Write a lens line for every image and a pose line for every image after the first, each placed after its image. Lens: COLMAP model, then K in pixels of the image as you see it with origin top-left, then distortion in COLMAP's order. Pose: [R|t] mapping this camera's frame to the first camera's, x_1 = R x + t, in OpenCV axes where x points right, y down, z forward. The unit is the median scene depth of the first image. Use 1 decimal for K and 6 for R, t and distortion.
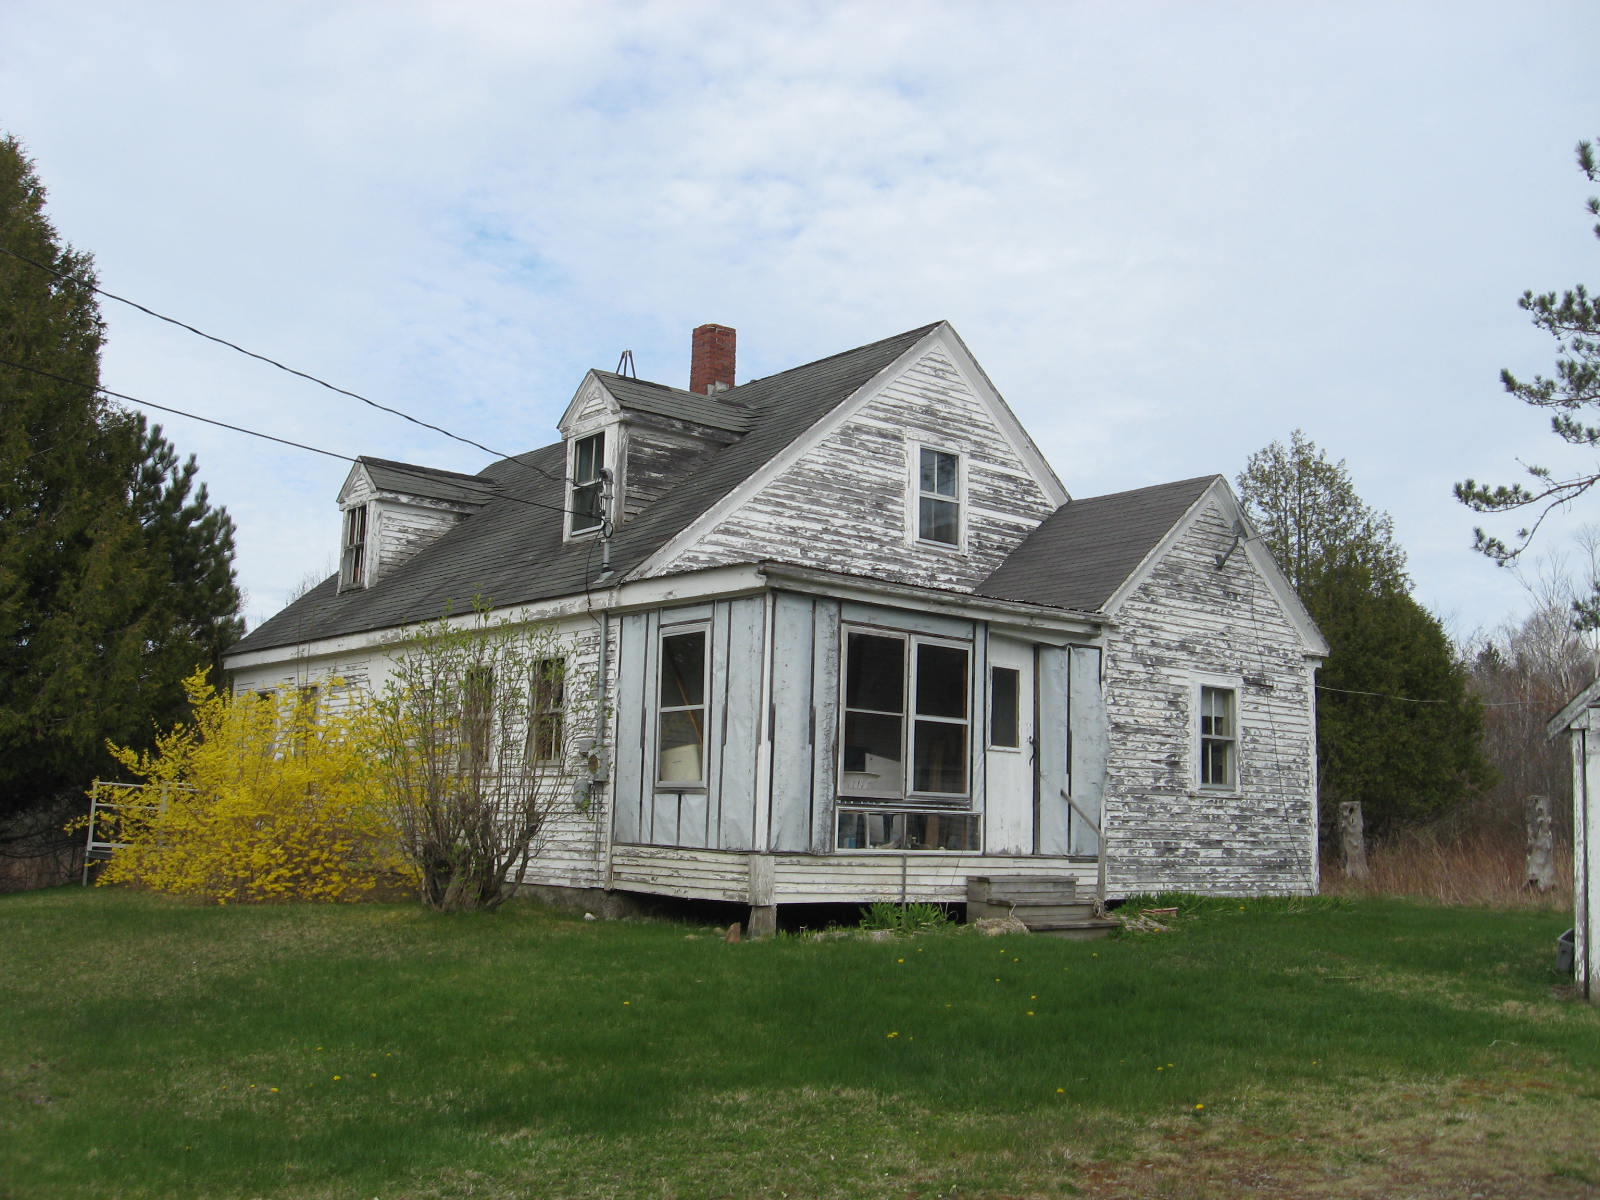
lens RADIAL K [[1638.7, 0, 798.4], [0, 1638.7, 601.9], [0, 0, 1]] dist [-0.107404, 0.000000]
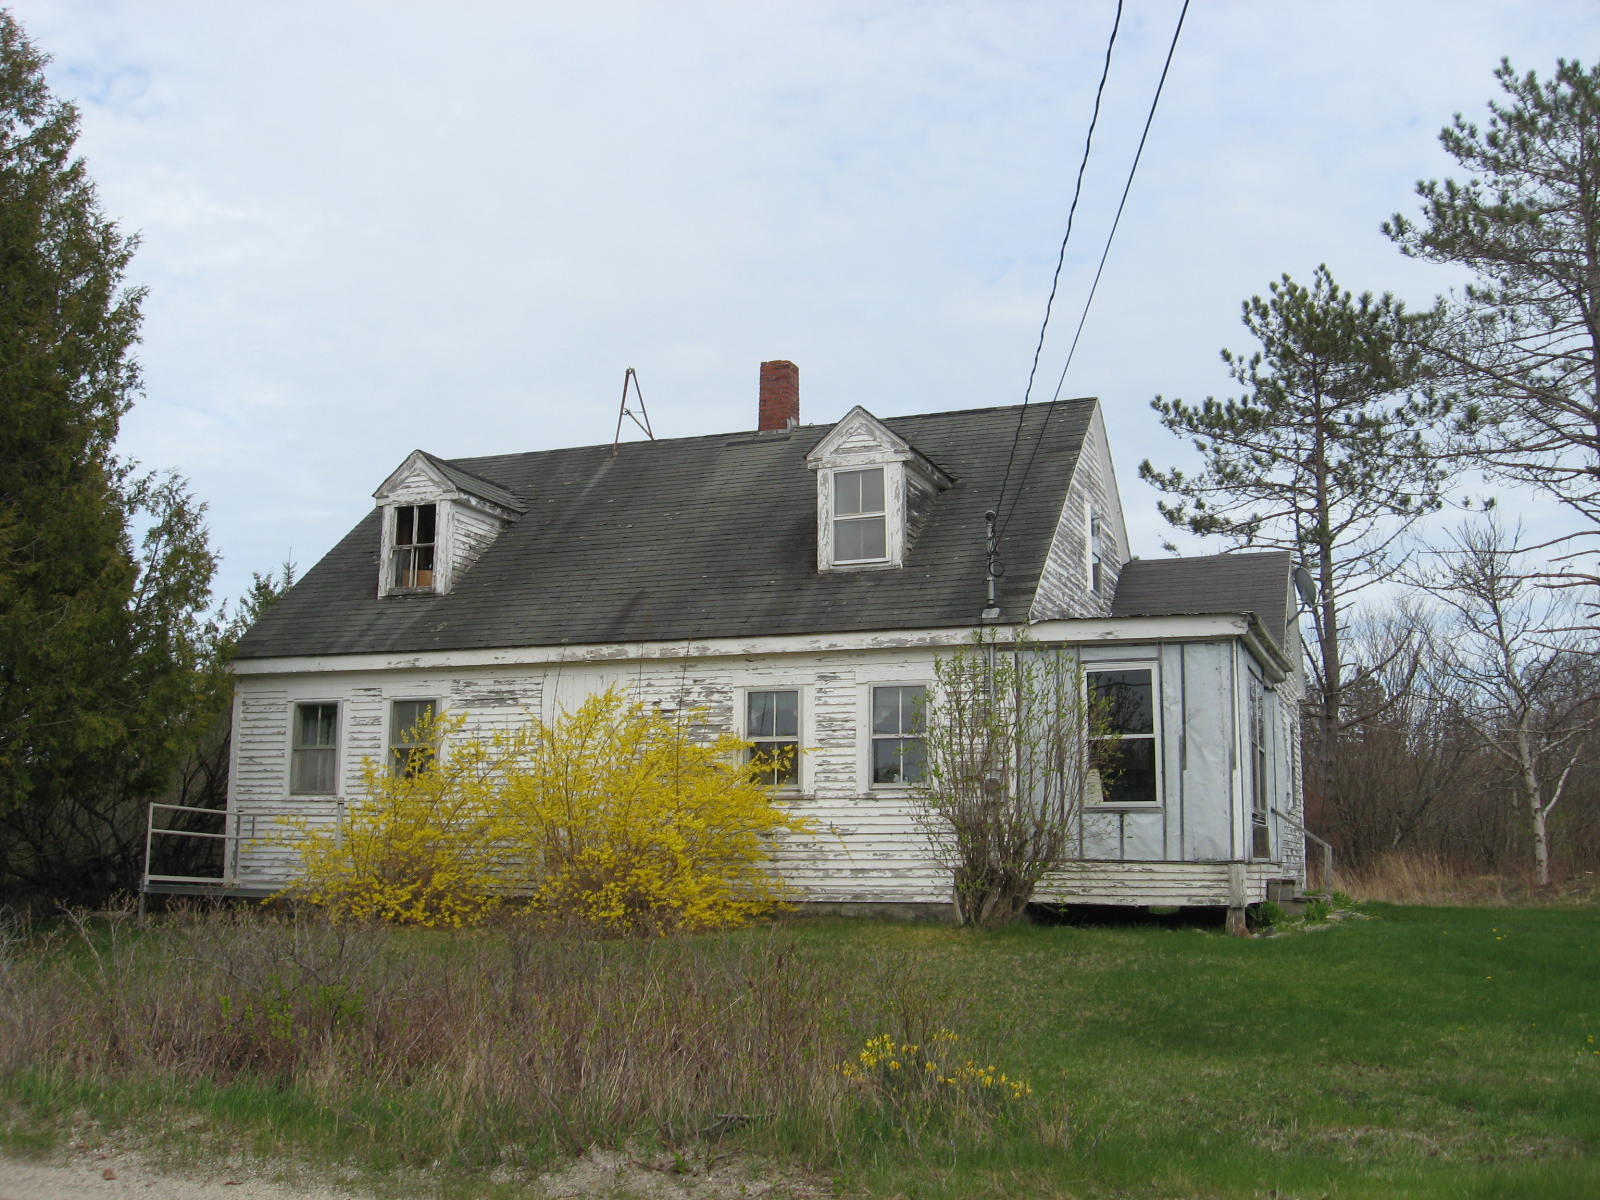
lens RADIAL K [[1638.7, 0, 797.3], [0, 1638.7, 597.6], [0, 0, 1]] dist [-0.107404, 0.000000]
pose [[0.870402, 0.059750, 0.488703, -0.711492], [-0.053127, 0.998211, -0.027421, 0.010571], [-0.489467, -0.002096, 0.872019, 0.116884]]
